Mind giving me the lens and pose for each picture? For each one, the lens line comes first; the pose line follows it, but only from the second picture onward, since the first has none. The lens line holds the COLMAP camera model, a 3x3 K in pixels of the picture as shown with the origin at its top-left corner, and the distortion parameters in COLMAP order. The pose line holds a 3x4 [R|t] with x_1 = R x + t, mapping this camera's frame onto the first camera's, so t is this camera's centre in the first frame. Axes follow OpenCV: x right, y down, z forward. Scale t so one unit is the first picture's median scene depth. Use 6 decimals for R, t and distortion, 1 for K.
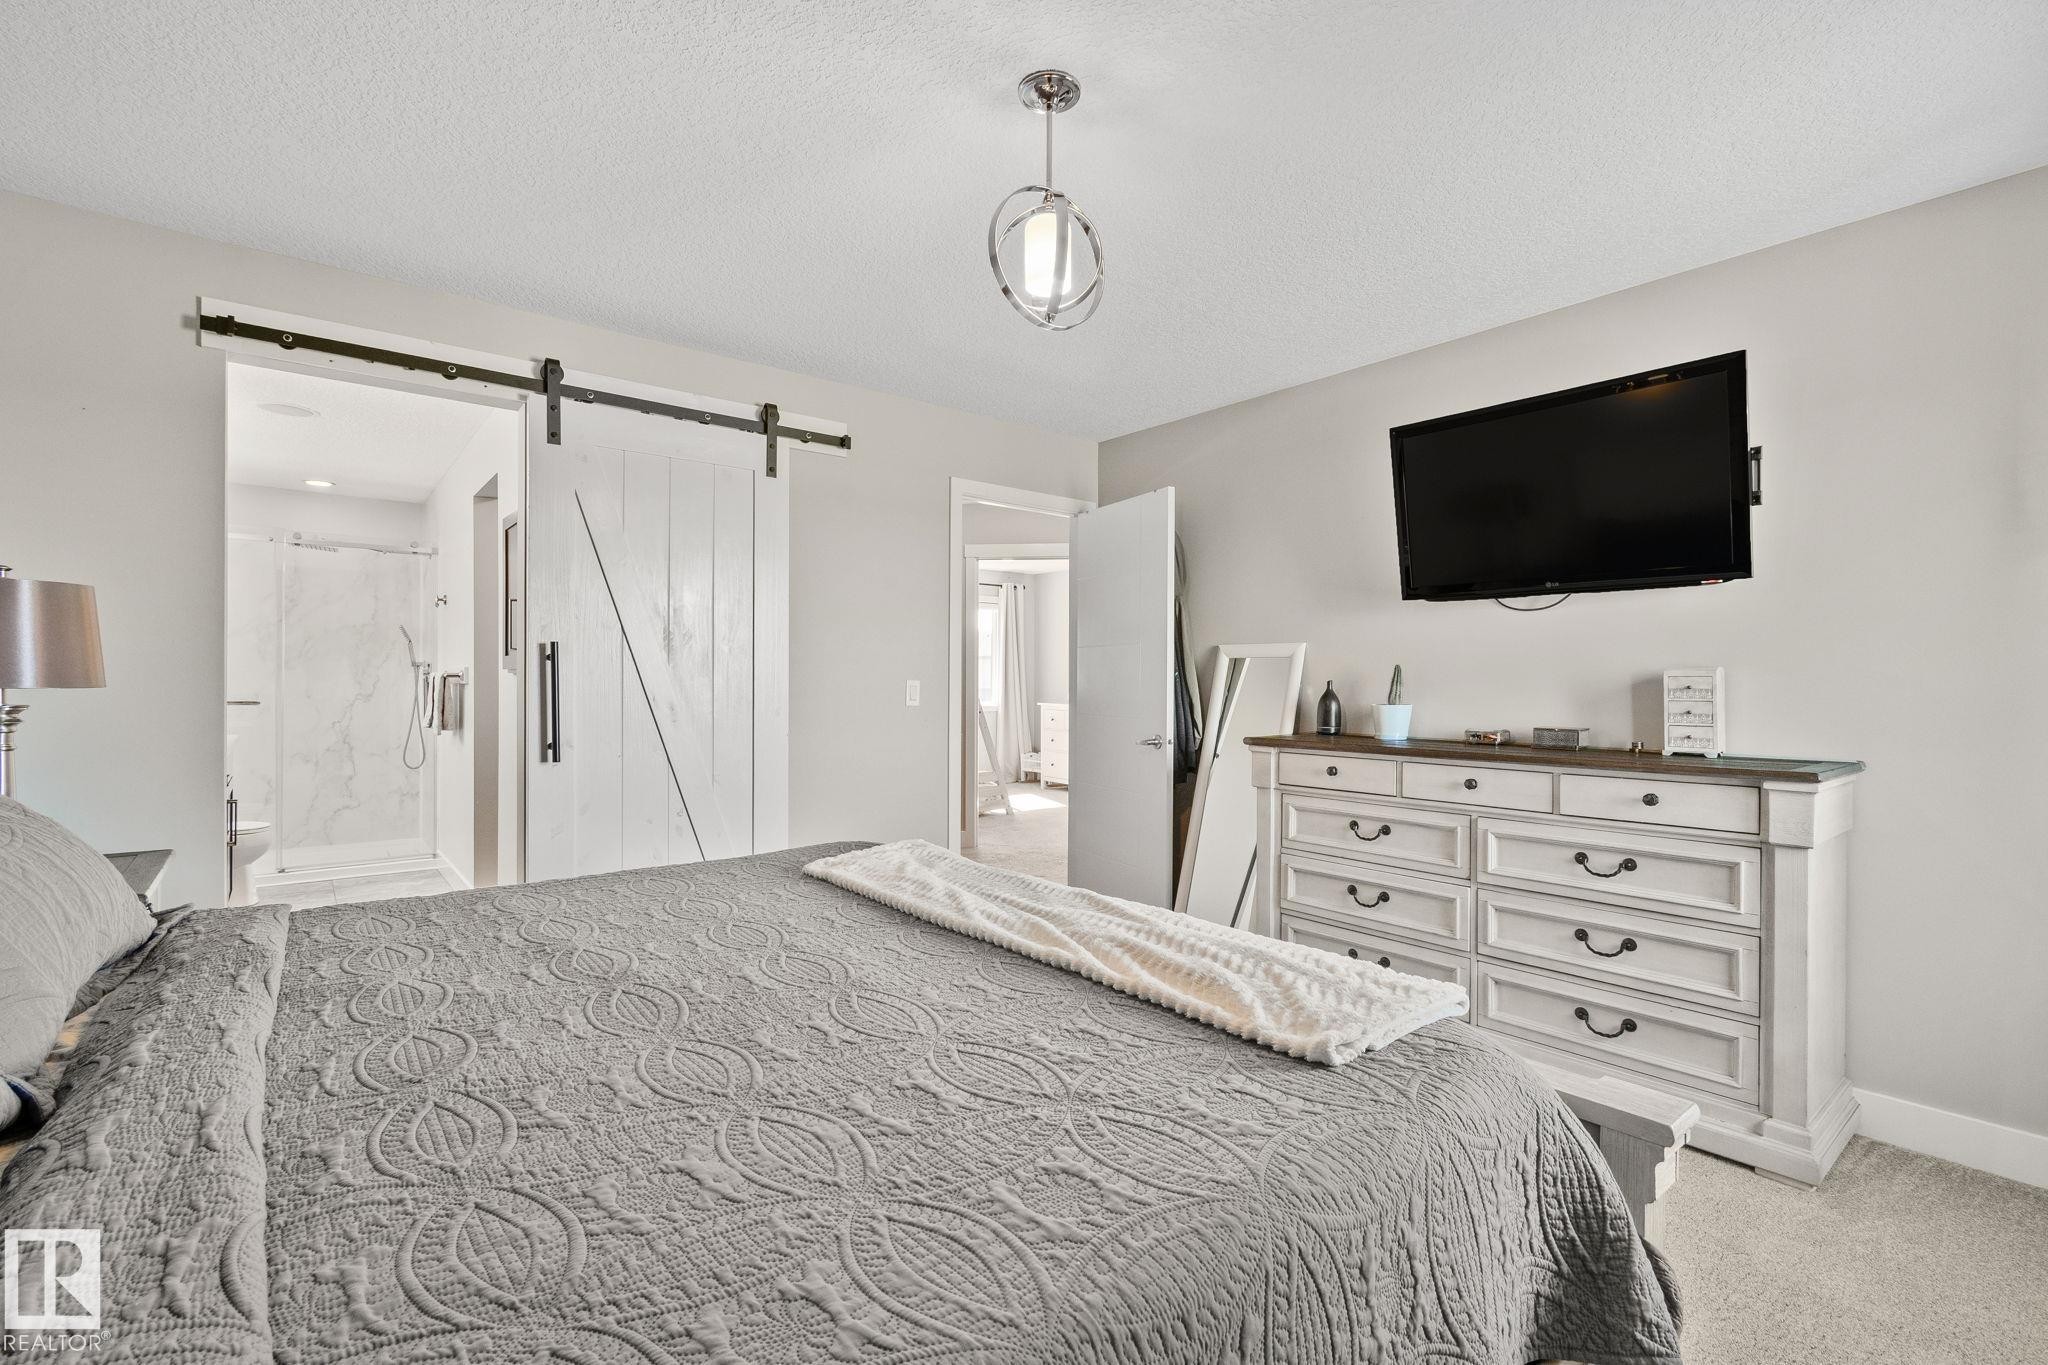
lens RADIAL K [[930.1, 0, 1032.7], [0, 930.1, 684.9], [0, 0, 1]] dist [0.002787, -0.002386]
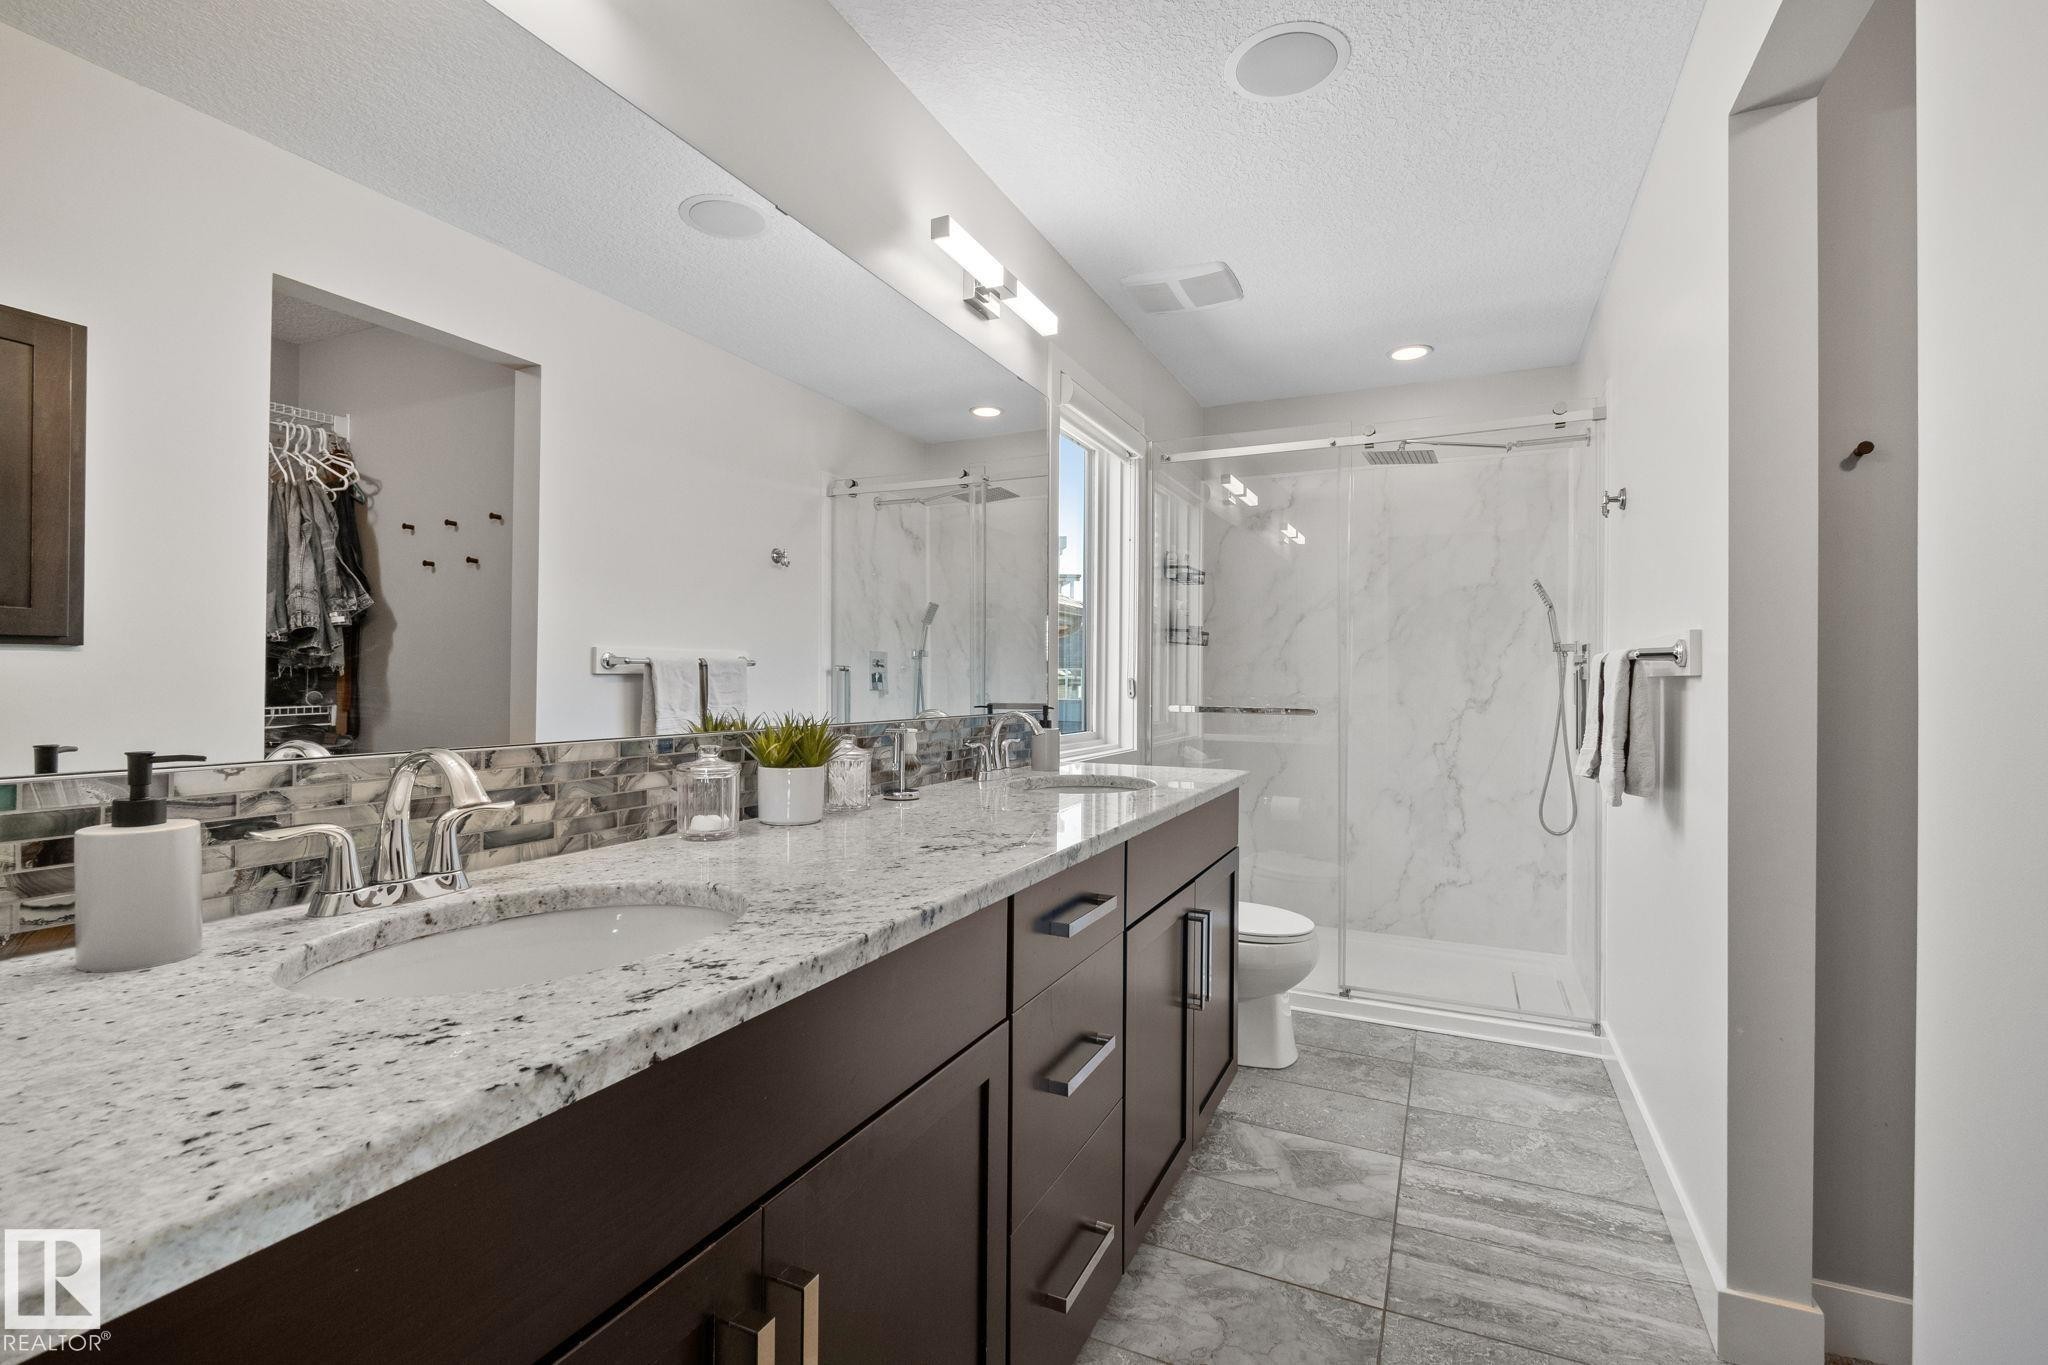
lens RADIAL K [[930.1, 0, 1030.2], [0, 930.1, 685.5], [0, 0, 1]] dist [0.002787, -0.002386]
pose [[0.450416, -0.000378, -0.892819, -0.322025], [-0.006013, 0.999976, -0.003456, 0.004453], [0.892798, 0.006925, 0.450403, 0.485682]]
